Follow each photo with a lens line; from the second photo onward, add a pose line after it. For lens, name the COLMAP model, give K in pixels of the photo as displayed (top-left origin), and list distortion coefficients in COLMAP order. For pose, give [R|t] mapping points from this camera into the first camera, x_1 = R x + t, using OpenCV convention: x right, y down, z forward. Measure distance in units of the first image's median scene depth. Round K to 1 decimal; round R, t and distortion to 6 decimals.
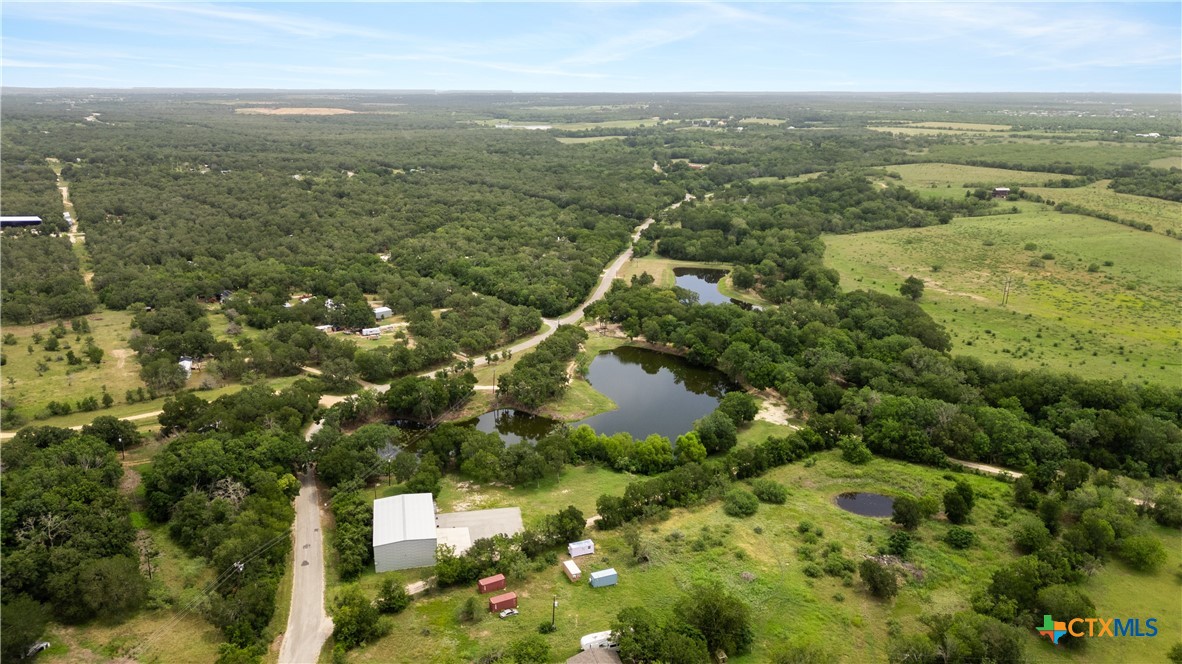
lens RADIAL K [[814.2, 0, 593.5], [0, 814.2, 330.9], [0, 0, 1]] dist [0.071242, -0.081552]
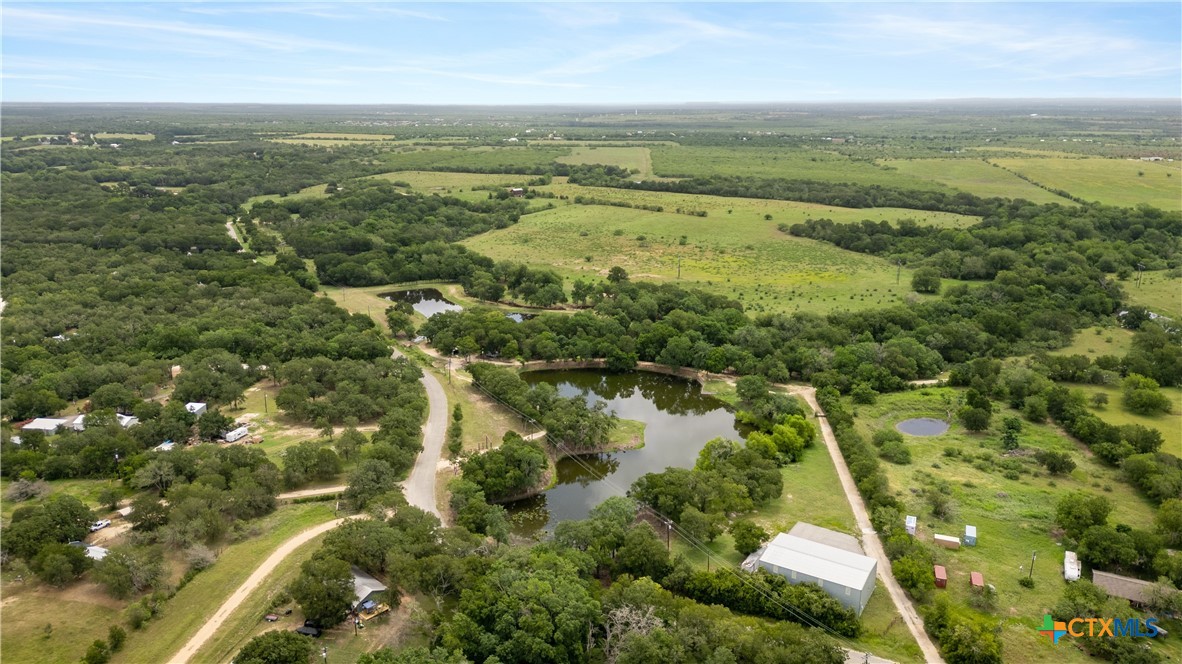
lens RADIAL K [[814.2, 0, 593.5], [0, 814.2, 330.9], [0, 0, 1]] dist [0.071242, -0.081552]
pose [[0.714442, -0.192741, 0.672625, -0.342847], [0.201586, 0.977251, 0.065913, -0.048182], [-0.670027, 0.088501, 0.737043, 0.158327]]
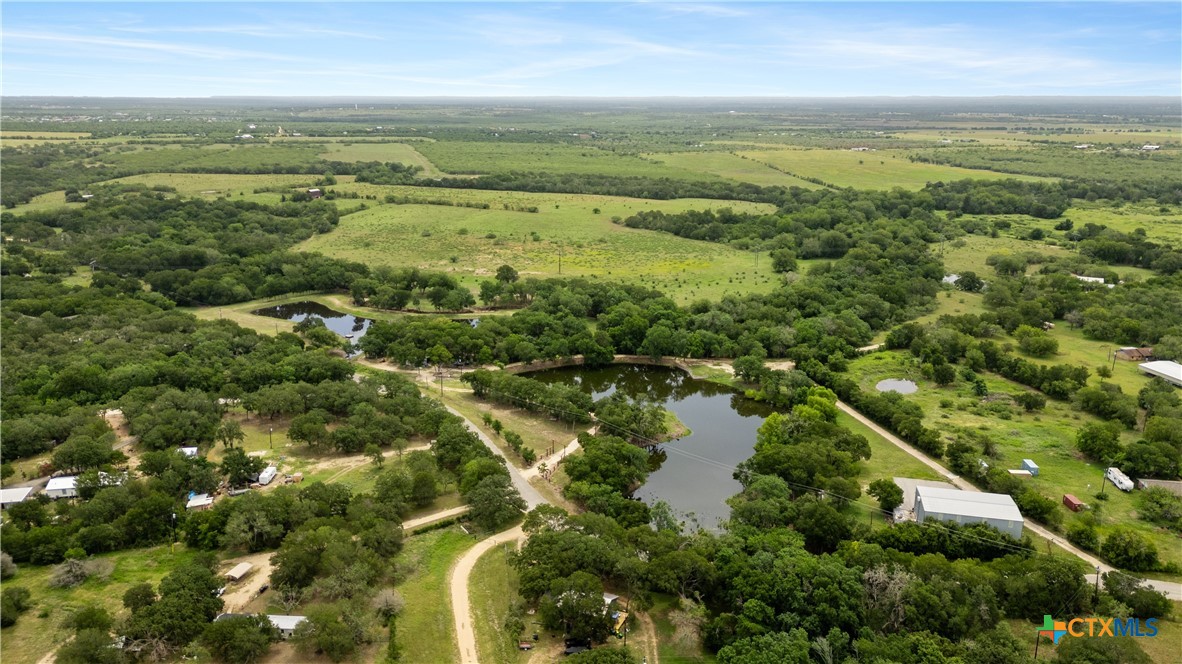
lens RADIAL K [[829.2, 0, 591.0], [0, 829.2, 332.0], [0, 0, 1]] dist [0.067455, -0.068990]
pose [[0.448224, -0.244219, 0.859914, -0.457143], [0.251283, 0.957591, 0.140980, -0.088639], [-0.857876, 0.152892, 0.490584, 0.293714]]
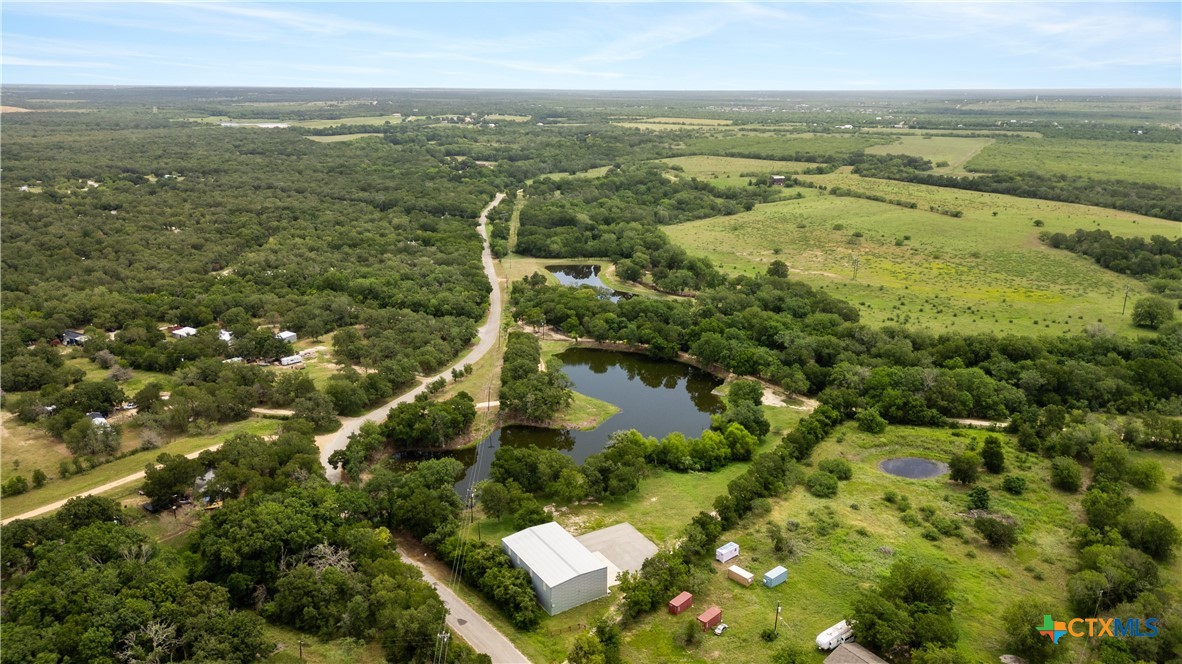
lens RADIAL K [[814.2, 0, 593.5], [0, 814.2, 330.9], [0, 0, 1]] dist [0.071242, -0.081552]
pose [[0.946277, -0.091498, 0.310141, -0.155464], [0.090214, 0.995750, 0.018515, -0.011456], [-0.310517, 0.010459, 0.950510, 0.036636]]
